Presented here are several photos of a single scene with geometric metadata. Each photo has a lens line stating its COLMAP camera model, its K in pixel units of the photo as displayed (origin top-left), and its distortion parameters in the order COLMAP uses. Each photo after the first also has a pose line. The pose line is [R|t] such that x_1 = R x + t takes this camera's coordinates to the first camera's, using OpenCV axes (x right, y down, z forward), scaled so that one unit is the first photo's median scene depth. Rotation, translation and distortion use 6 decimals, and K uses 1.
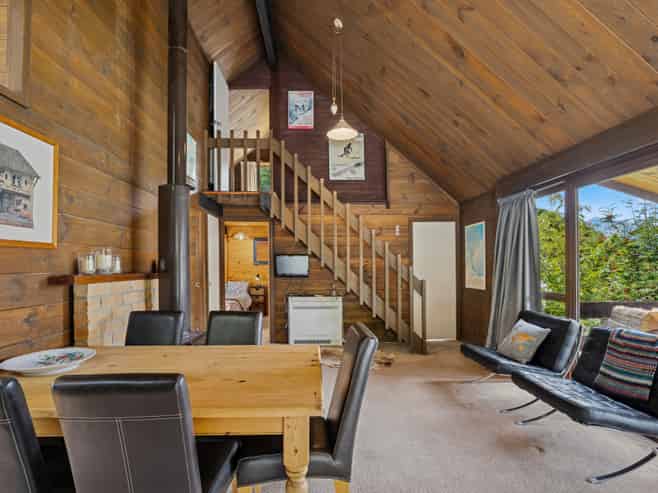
lens RADIAL K [[345.9, 0, 330.0], [0, 345.9, 263.3], [0, 0, 1]] dist [-0.022948, 0.000566]
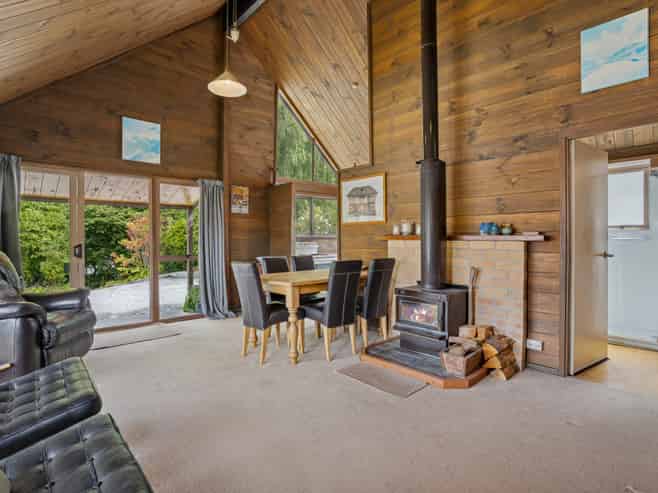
lens RADIAL K [[341.2, 0, 329.0], [0, 341.2, 246.5], [0, 0, 1]] dist [-0.025918, -0.000121]
pose [[-0.742781, 0.018117, -0.669289, 0.412459], [0.010573, 0.999827, 0.015331, 0.031583], [0.669451, 0.004311, -0.742844, 1.108501]]
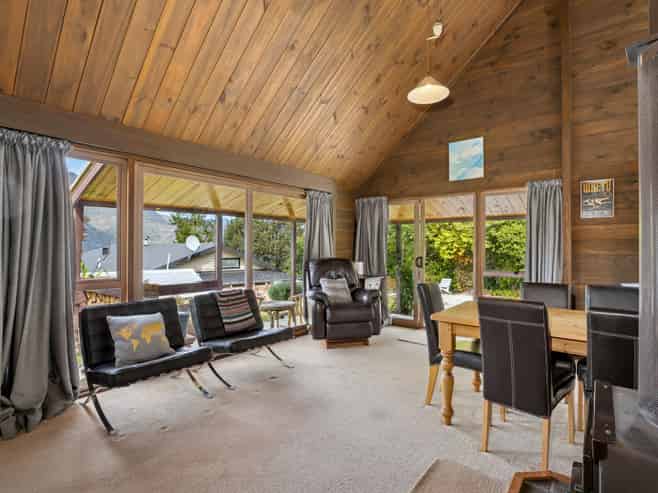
lens RADIAL K [[341.2, 0, 329.0], [0, 341.2, 246.5], [0, 0, 1]] dist [-0.025918, -0.000121]
pose [[-0.773432, 0.001840, 0.633877, -0.234014], [-0.007524, 0.999899, -0.012083, 0.012954], [-0.633835, -0.014115, -0.773339, 1.066551]]
